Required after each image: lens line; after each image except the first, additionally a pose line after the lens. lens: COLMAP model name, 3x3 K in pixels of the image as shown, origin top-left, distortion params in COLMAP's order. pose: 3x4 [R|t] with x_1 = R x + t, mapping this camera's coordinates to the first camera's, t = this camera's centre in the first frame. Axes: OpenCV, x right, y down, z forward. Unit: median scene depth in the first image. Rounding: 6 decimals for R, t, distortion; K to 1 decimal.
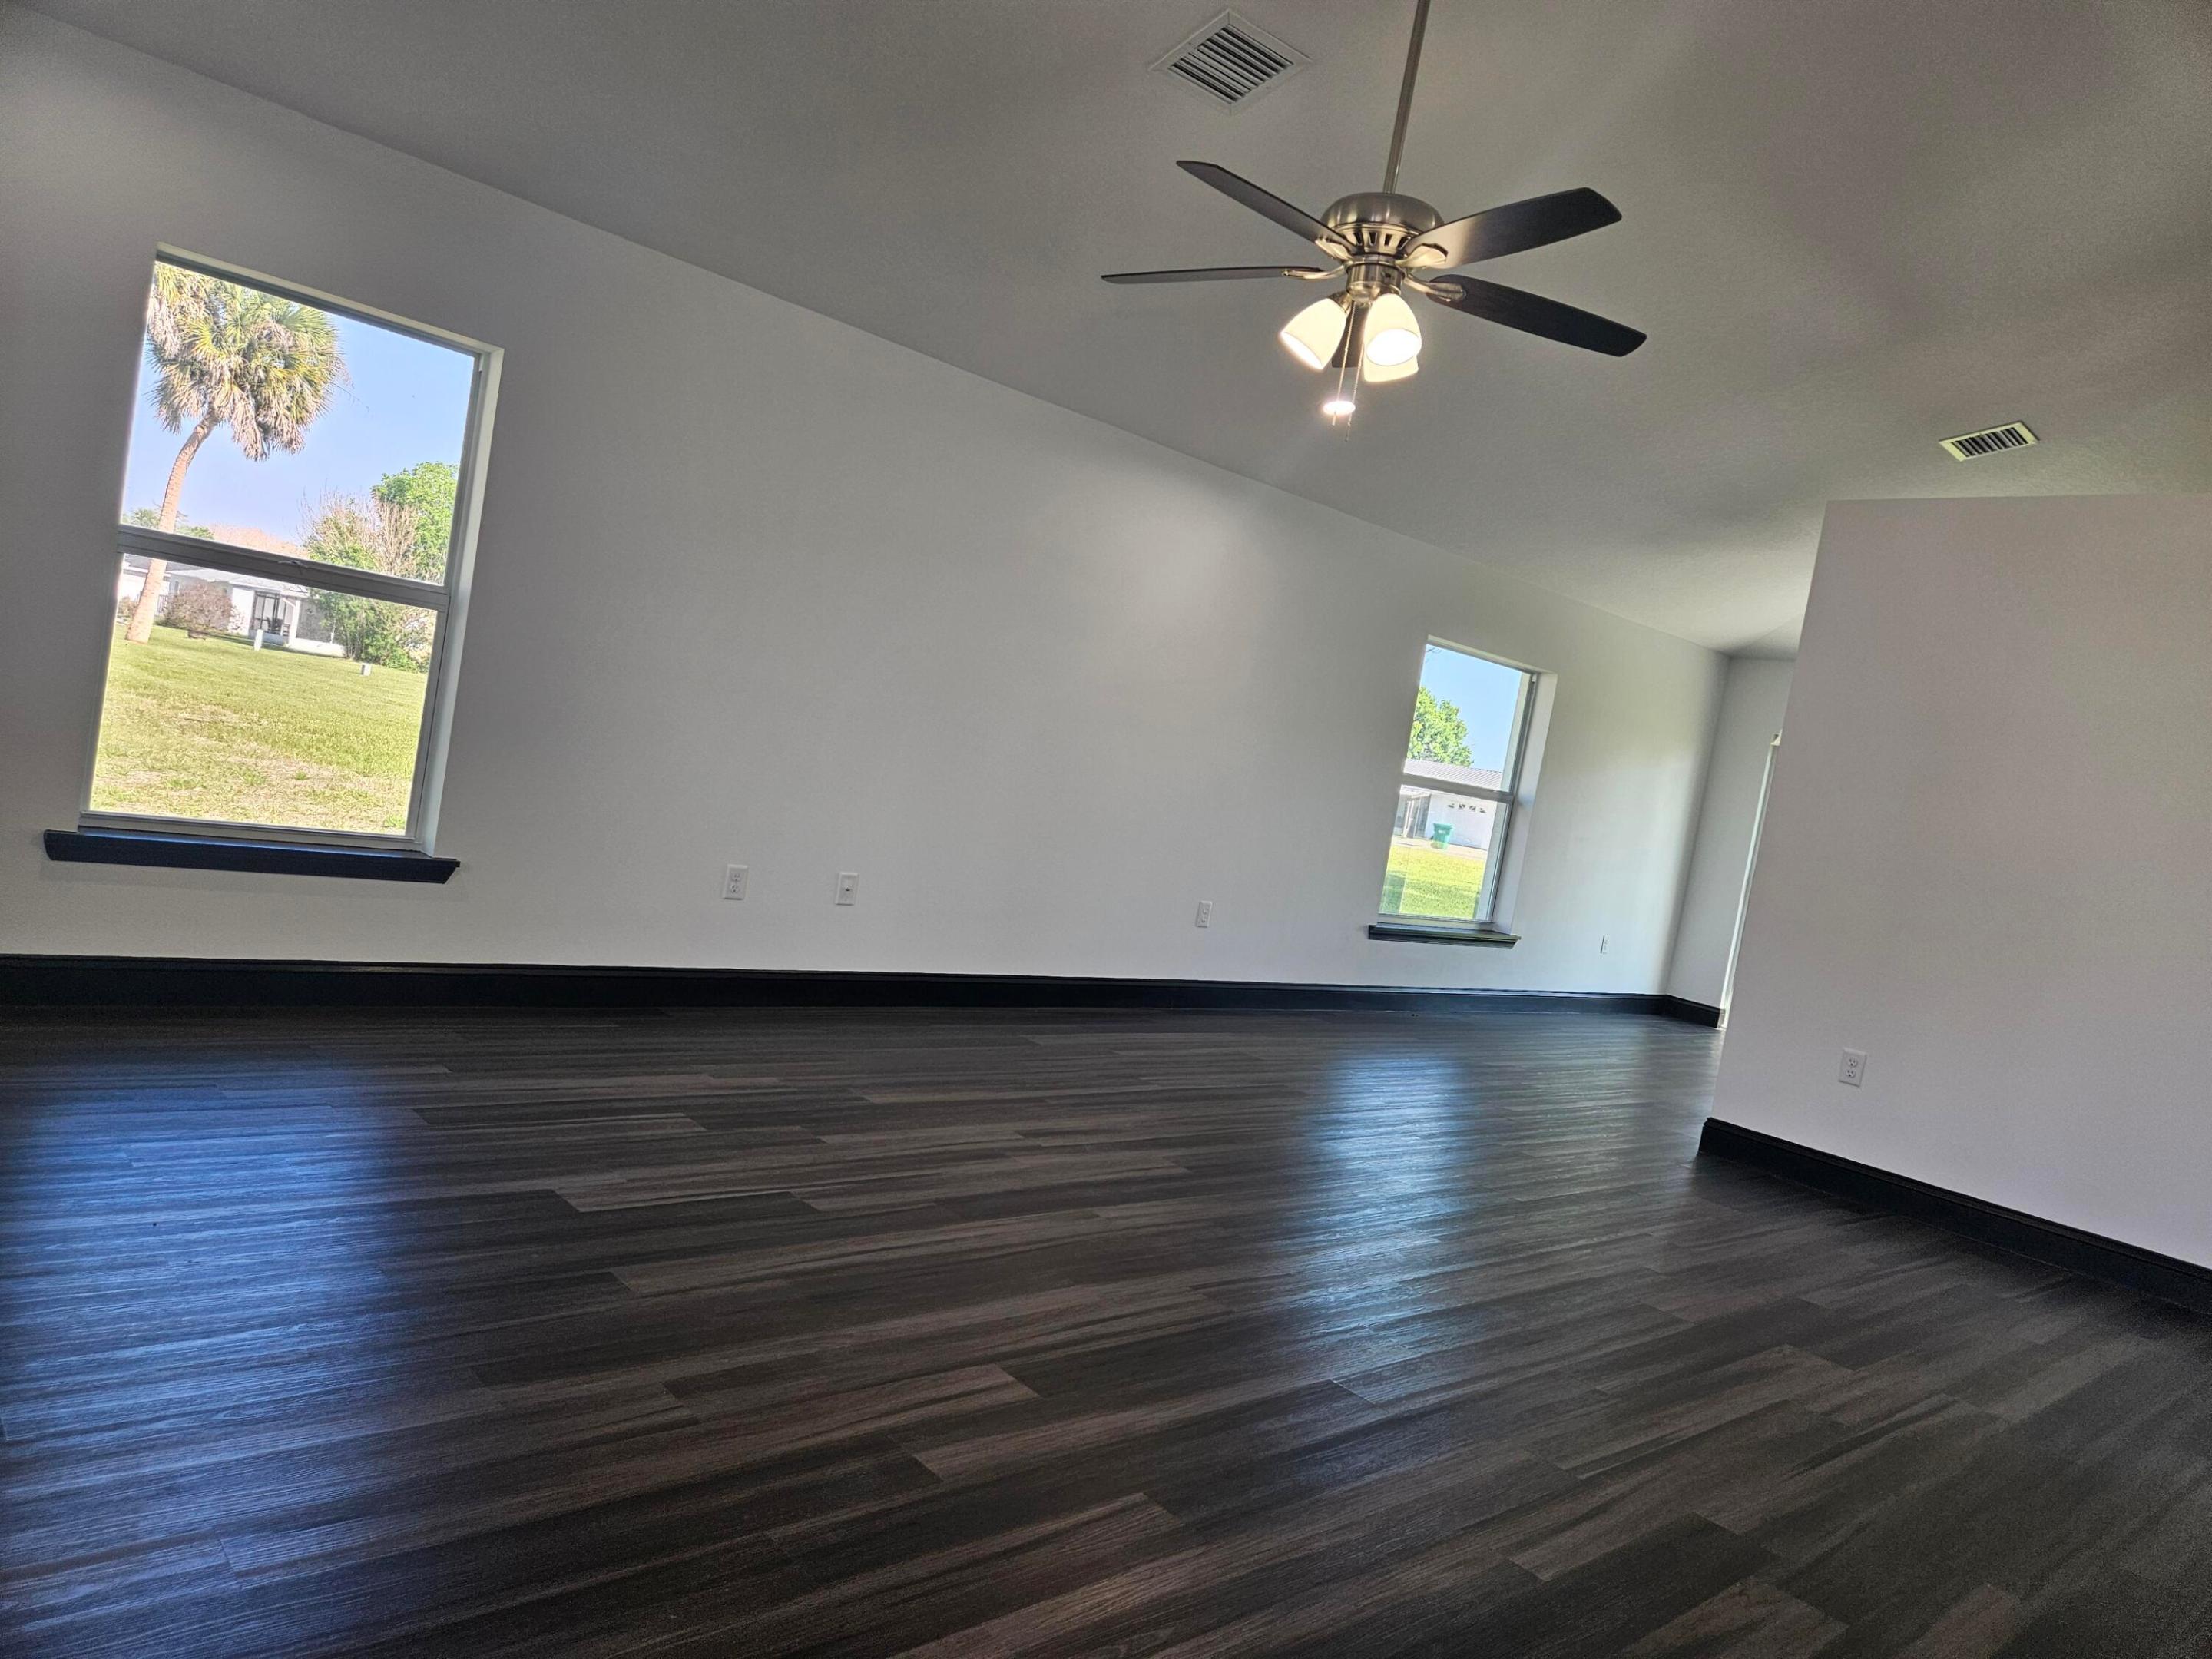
lens RADIAL K [[1471.5, 0, 1099.3], [0, 1471.5, 835.8], [0, 0, 1]] dist [0.068411, -0.068762]
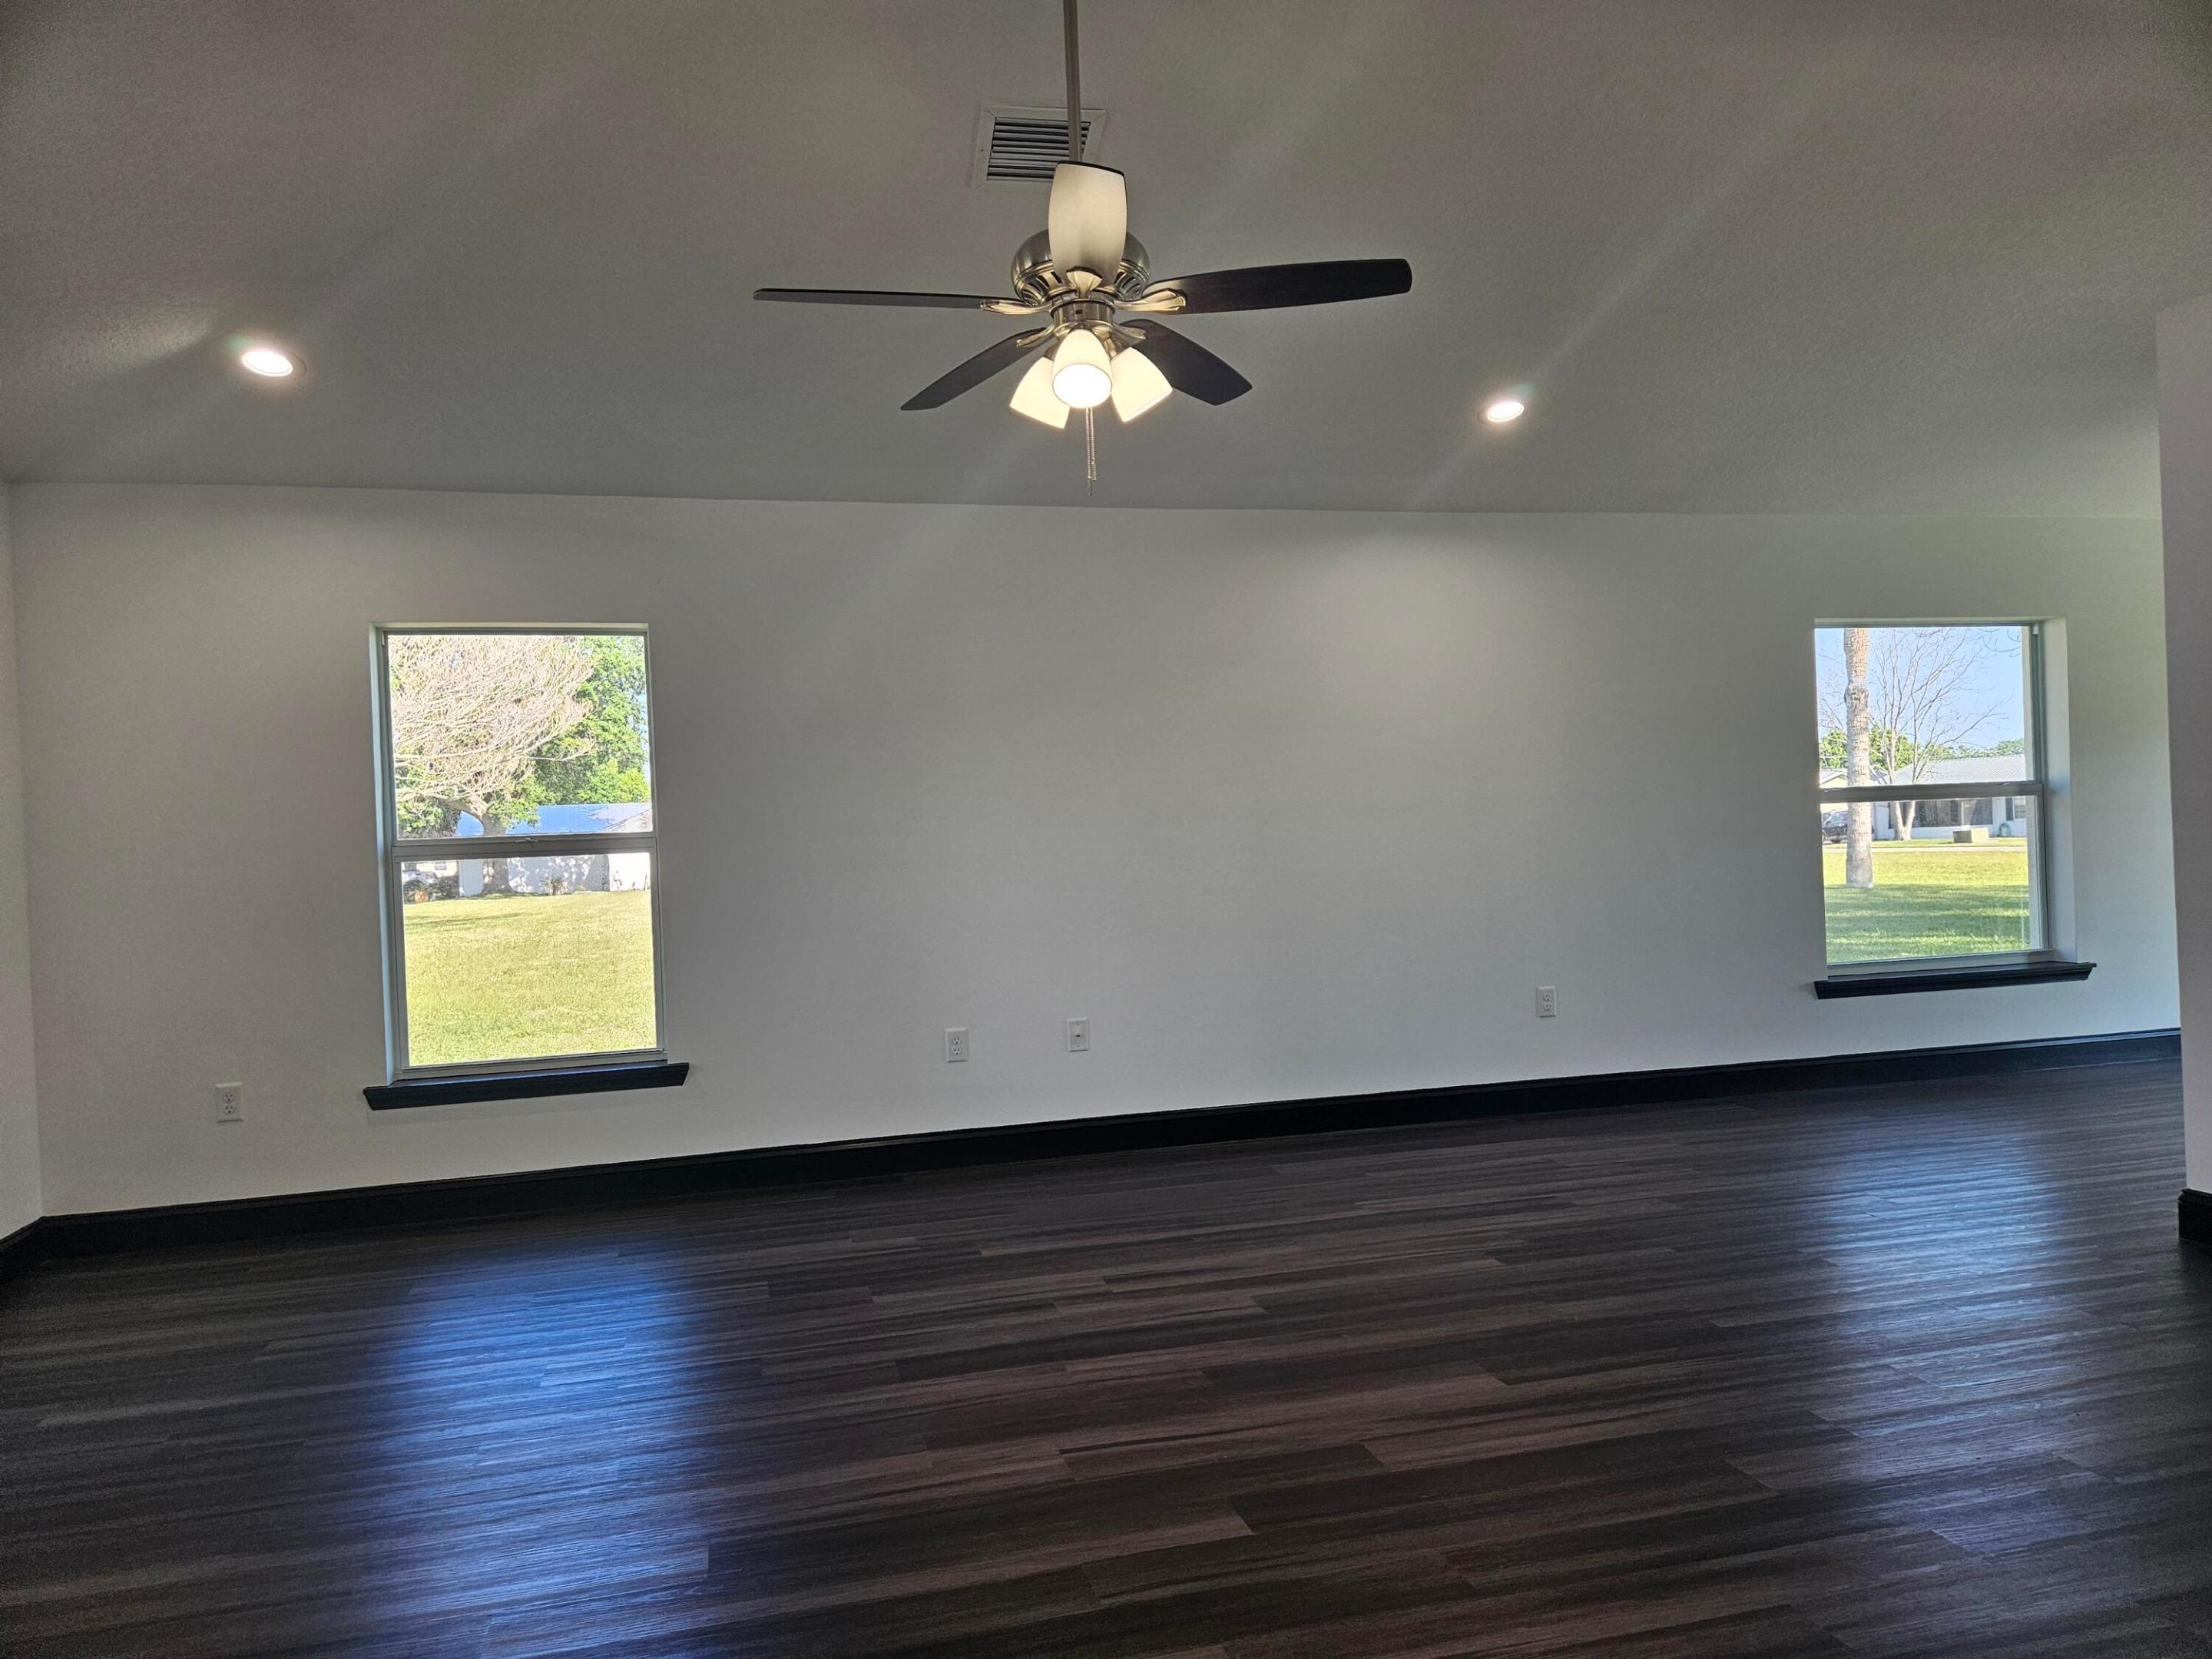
lens RADIAL K [[1476.0, 0, 1103.6], [0, 1476.0, 859.7], [0, 0, 1]] dist [0.063700, -0.054151]
pose [[0.865304, -0.193177, -0.462528, 0.434373], [0.158855, 0.980874, -0.112479, 0.046020], [0.475410, 0.023854, 0.879441, 0.163148]]
